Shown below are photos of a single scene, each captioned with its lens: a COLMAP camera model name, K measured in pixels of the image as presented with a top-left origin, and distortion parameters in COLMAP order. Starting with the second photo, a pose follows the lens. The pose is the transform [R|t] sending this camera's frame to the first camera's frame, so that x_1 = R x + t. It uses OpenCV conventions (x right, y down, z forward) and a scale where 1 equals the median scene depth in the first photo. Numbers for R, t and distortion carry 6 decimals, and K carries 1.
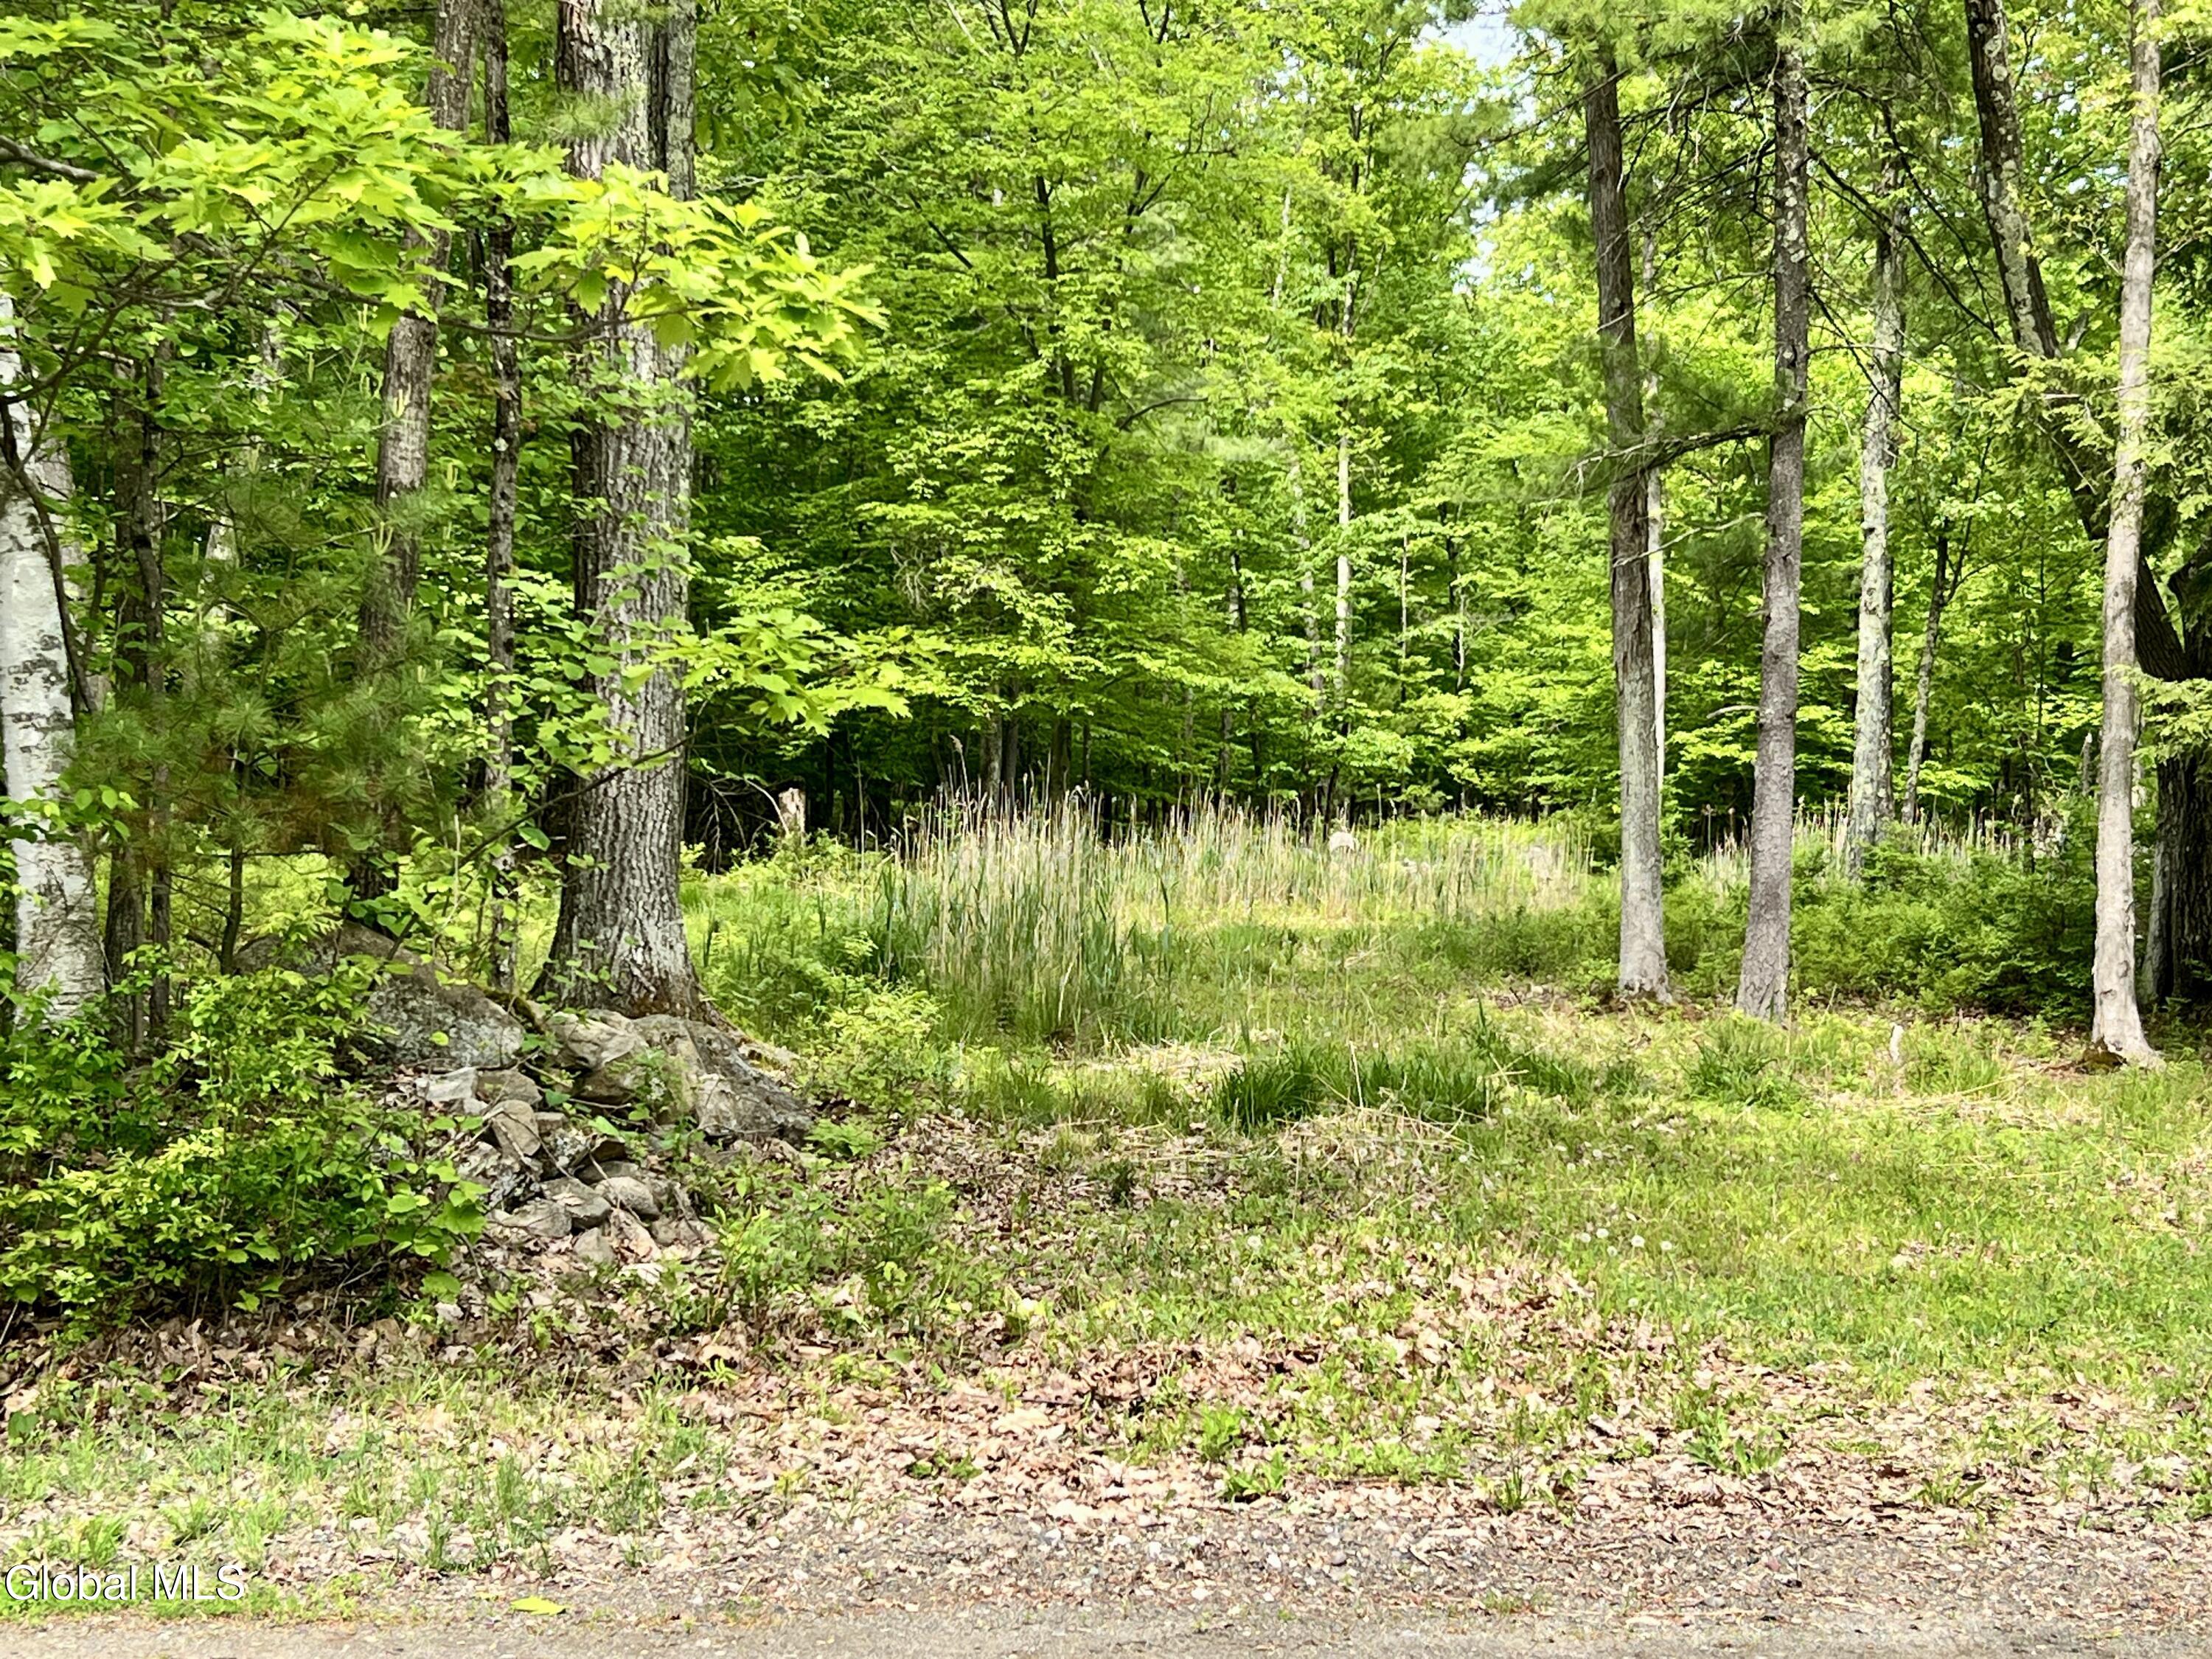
lens RADIAL K [[3482.8, 0, 1106.0], [0, 3482.8, 829.5], [0, 0, 1]] dist [-0.000915, 0.025679]
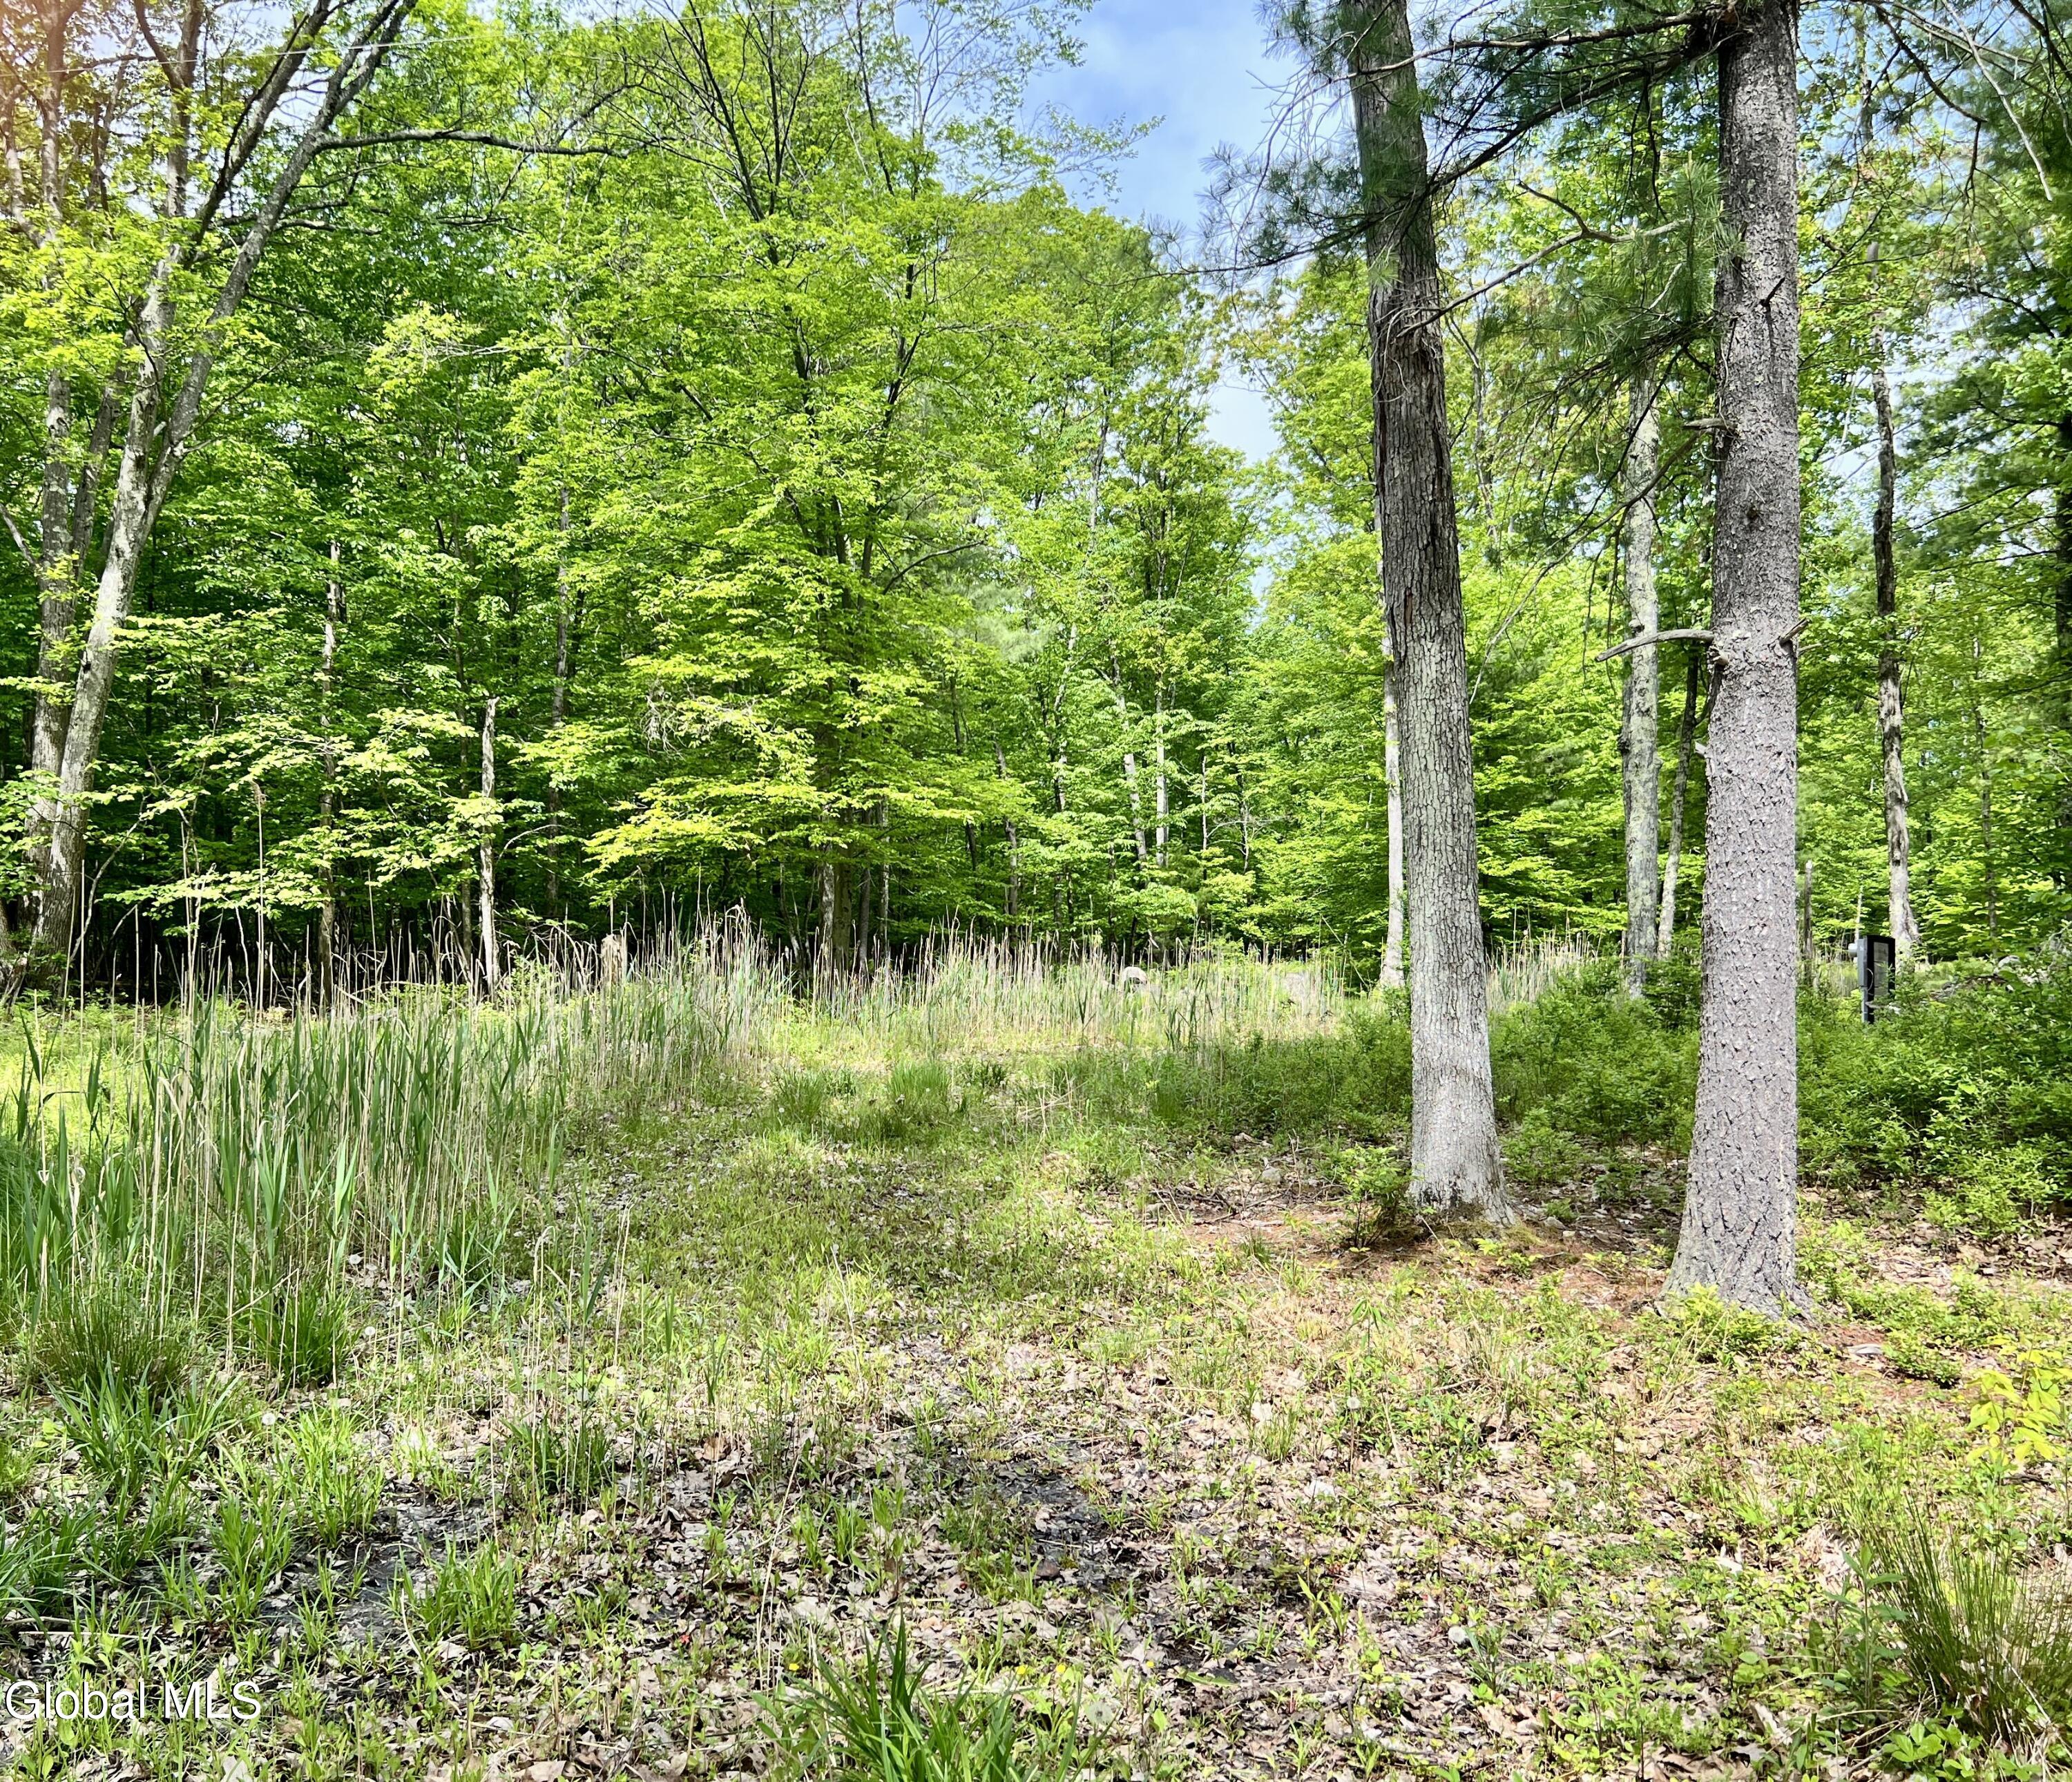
lens RADIAL K [[1750.4, 0, 900.5], [0, 1750.4, 895.4], [0, 0, 1]] dist [0.051208, 0.000320]
pose [[0.993992, -0.025026, -0.106551, 0.058996], [0.019608, 0.998475, -0.051599, 0.006452], [0.107679, 0.049200, 0.992968, 0.430048]]
